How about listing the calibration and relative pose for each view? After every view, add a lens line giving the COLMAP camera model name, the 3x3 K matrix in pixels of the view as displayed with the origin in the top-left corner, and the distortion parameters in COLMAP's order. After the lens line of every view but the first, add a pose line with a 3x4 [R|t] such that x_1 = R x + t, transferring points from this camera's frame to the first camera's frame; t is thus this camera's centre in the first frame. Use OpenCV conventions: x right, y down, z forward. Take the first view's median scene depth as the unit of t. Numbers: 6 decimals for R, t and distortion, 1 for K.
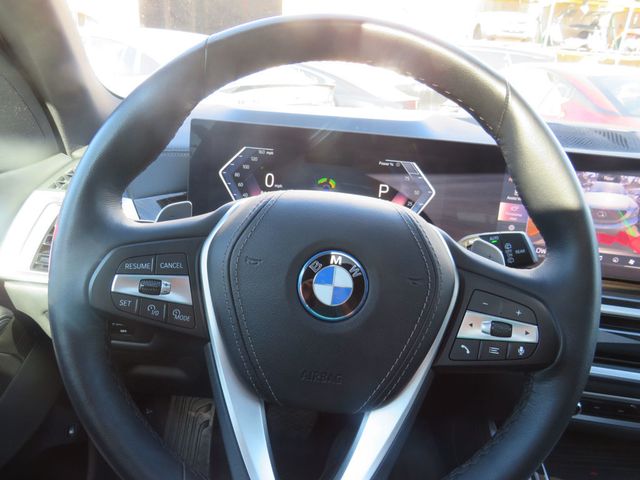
lens RADIAL K [[443.0, 0, 315.6], [0, 443.0, 242.1], [0, 0, 1]] dist [-0.052514, 0.026671]
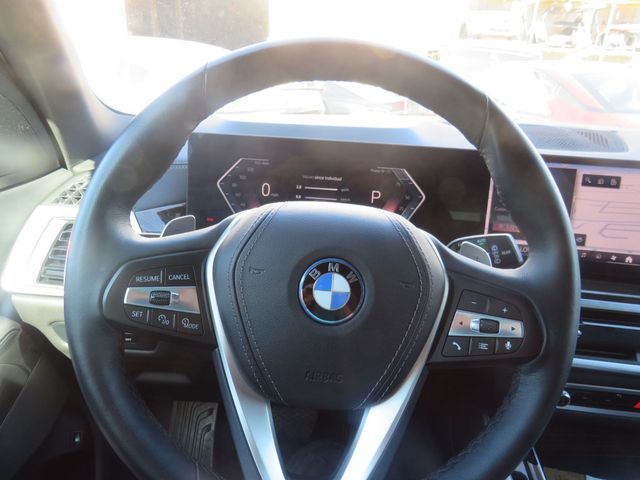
lens RADIAL K [[443.0, 0, 316.1], [0, 443.0, 241.1], [0, 0, 1]] dist [-0.052514, 0.026671]
pose [[0.999440, -0.029409, 0.015939, -0.006459], [0.029505, 0.999547, -0.005874, -0.009600], [-0.015759, 0.006341, 0.999856, -0.039661]]
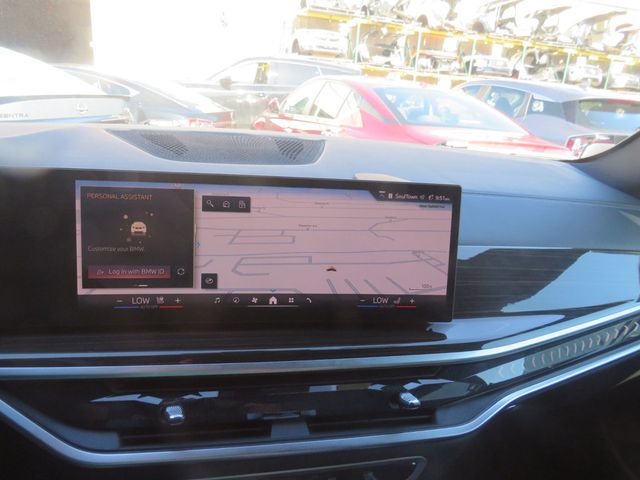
lens RADIAL K [[443.0, 0, 324.9], [0, 443.0, 240.1], [0, 0, 1]] dist [-0.052514, 0.026671]
pose [[0.931983, -0.099222, 0.348658, 0.548771], [0.109081, 0.993995, -0.008708, -0.043790], [-0.345700, 0.046148, 0.937209, 0.154944]]
